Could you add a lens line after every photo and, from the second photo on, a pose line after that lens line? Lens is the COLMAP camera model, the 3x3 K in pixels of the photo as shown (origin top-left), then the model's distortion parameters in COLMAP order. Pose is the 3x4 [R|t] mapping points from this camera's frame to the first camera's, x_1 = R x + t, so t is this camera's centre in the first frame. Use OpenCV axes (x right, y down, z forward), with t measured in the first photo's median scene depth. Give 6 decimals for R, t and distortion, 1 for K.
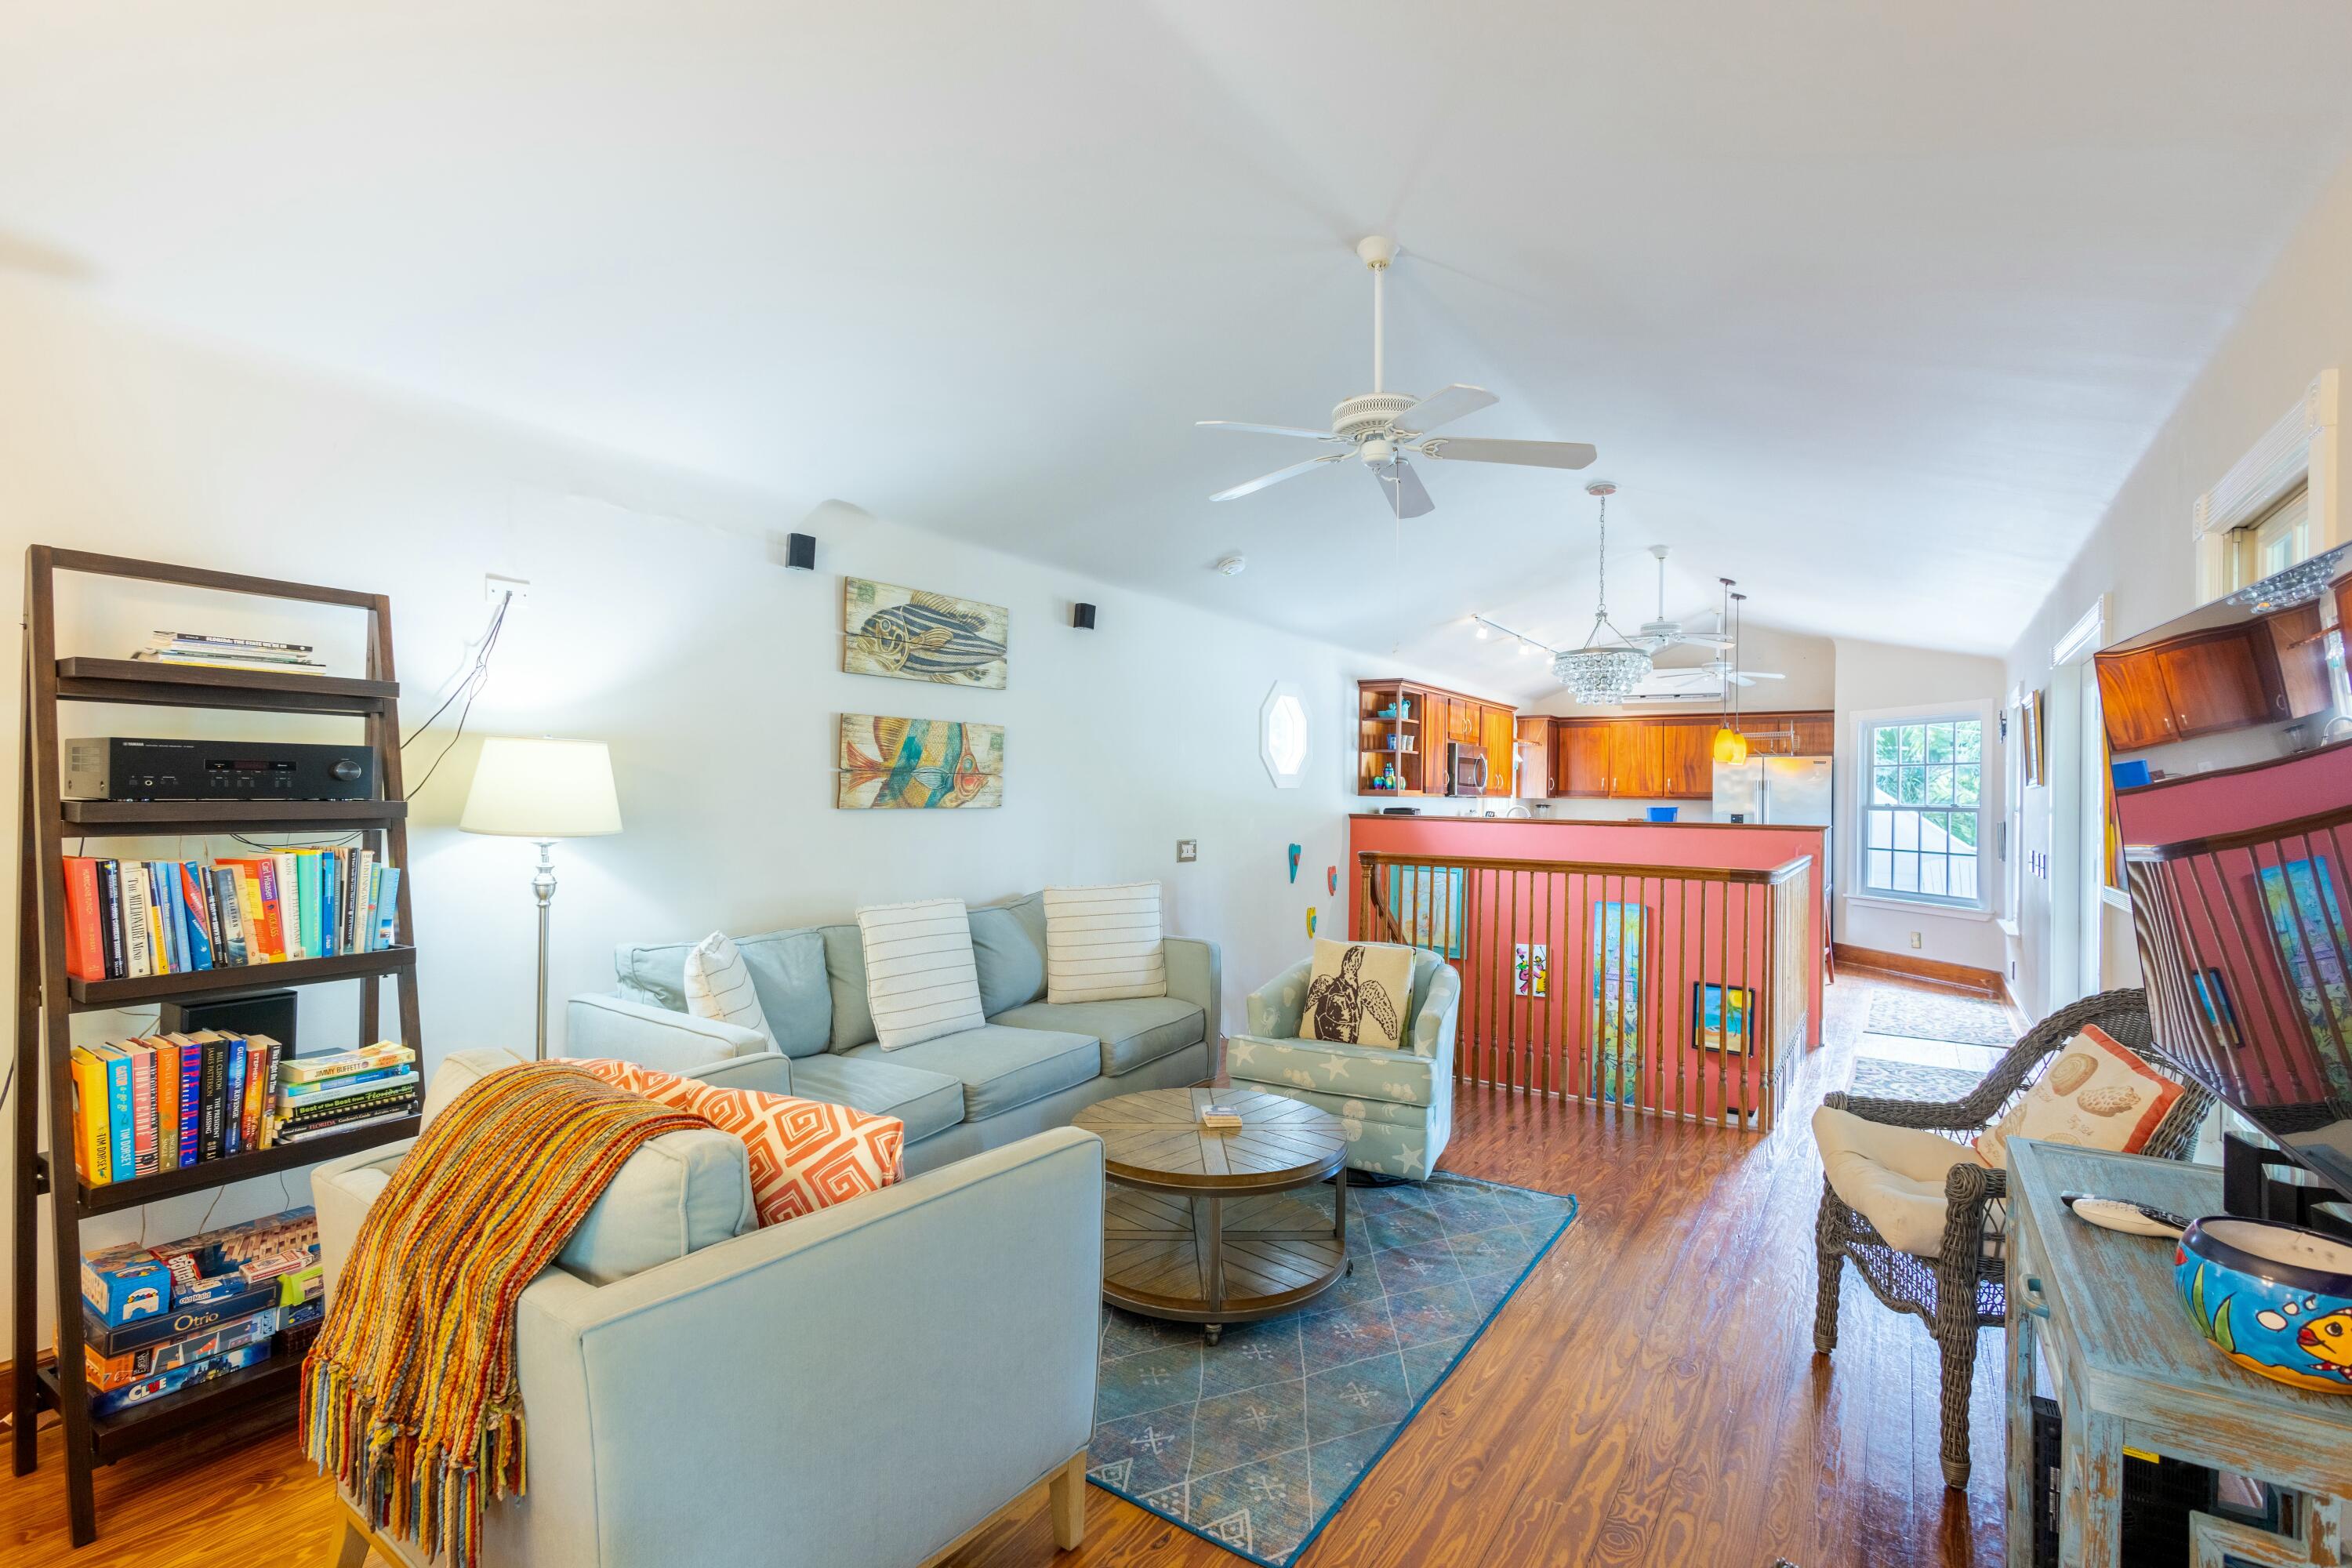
lens RADIAL K [[1064.1, 0, 1171.0], [0, 1064.1, 790.7], [0, 0, 1]] dist [0.010892, -0.000343]
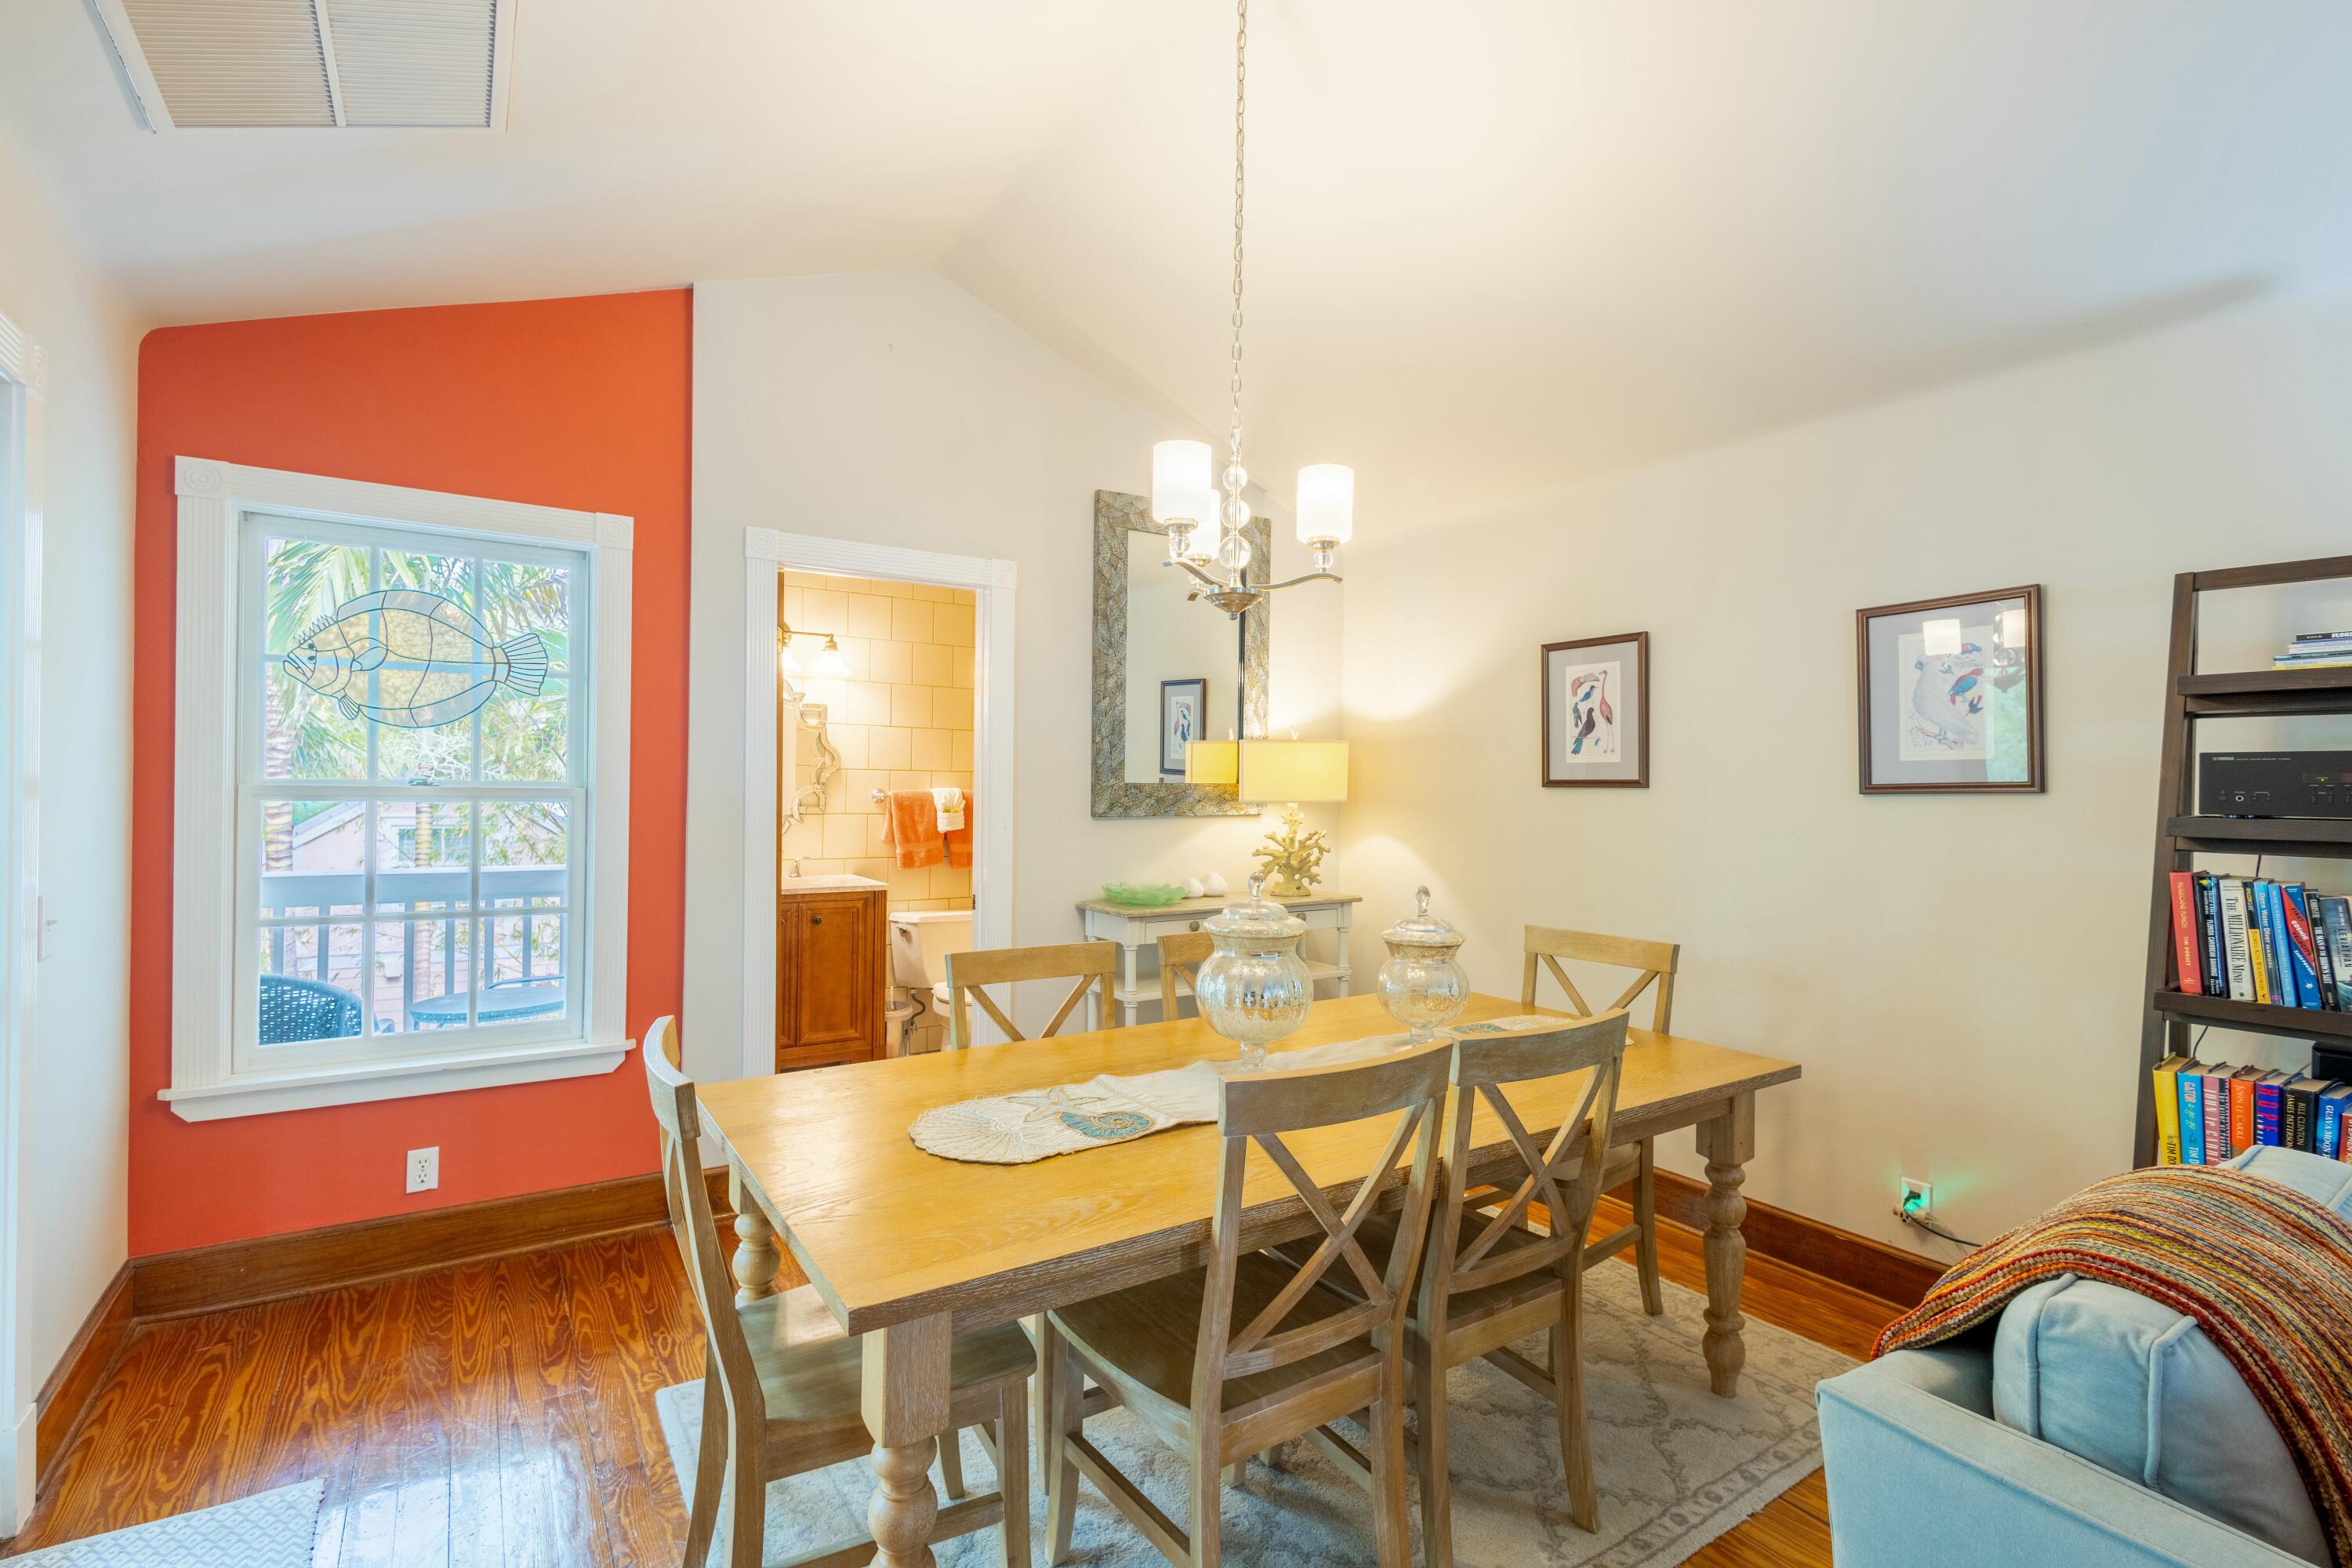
lens RADIAL K [[1064.1, 0, 1180.8], [0, 1064.1, 785.0], [0, 0, 1]] dist [0.010892, -0.000343]
pose [[-0.376363, -0.015354, -0.926345, 0.147625], [-0.016569, 0.999814, -0.009839, 0.003073], [0.926324, 0.011645, -0.376547, 0.246600]]
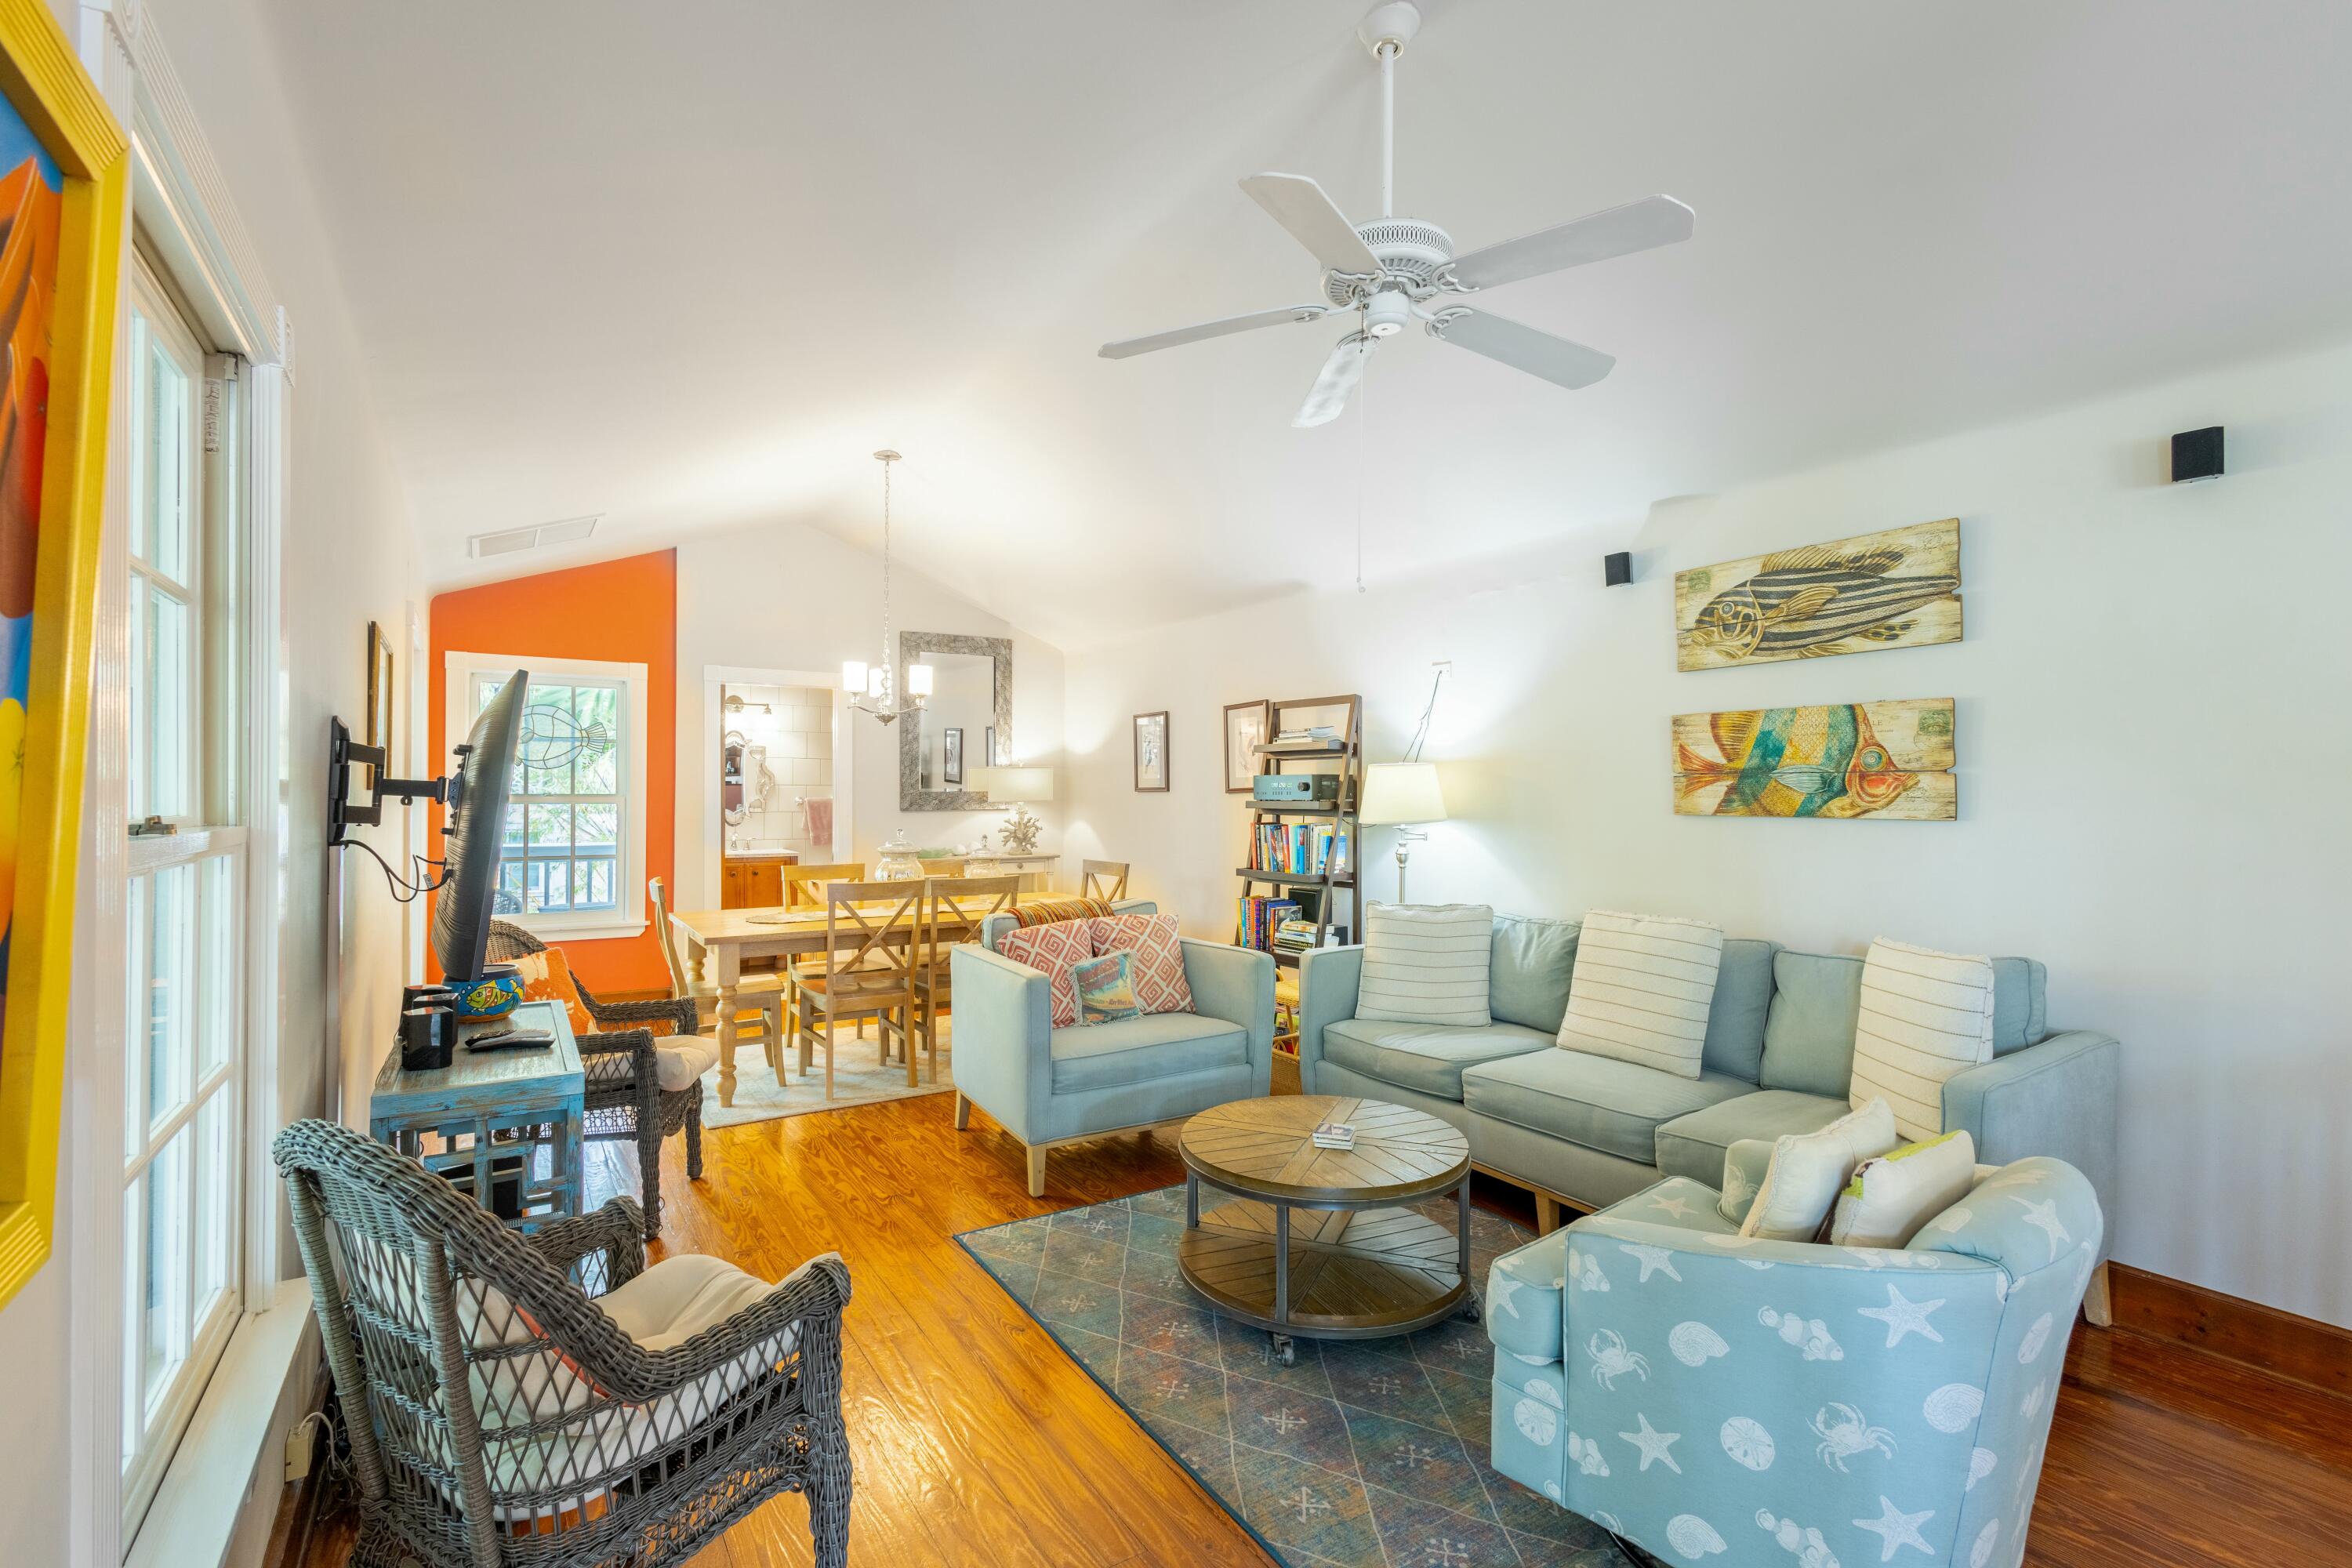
lens RADIAL K [[1064.1, 0, 1182.0], [0, 1064.1, 787.9], [0, 0, 1]] dist [0.010892, -0.000343]
pose [[-0.389051, -0.016739, -0.921064, 0.712738], [-0.006636, 0.999860, -0.015368, 0.010113], [0.921192, 0.000134, -0.389108, 0.912195]]
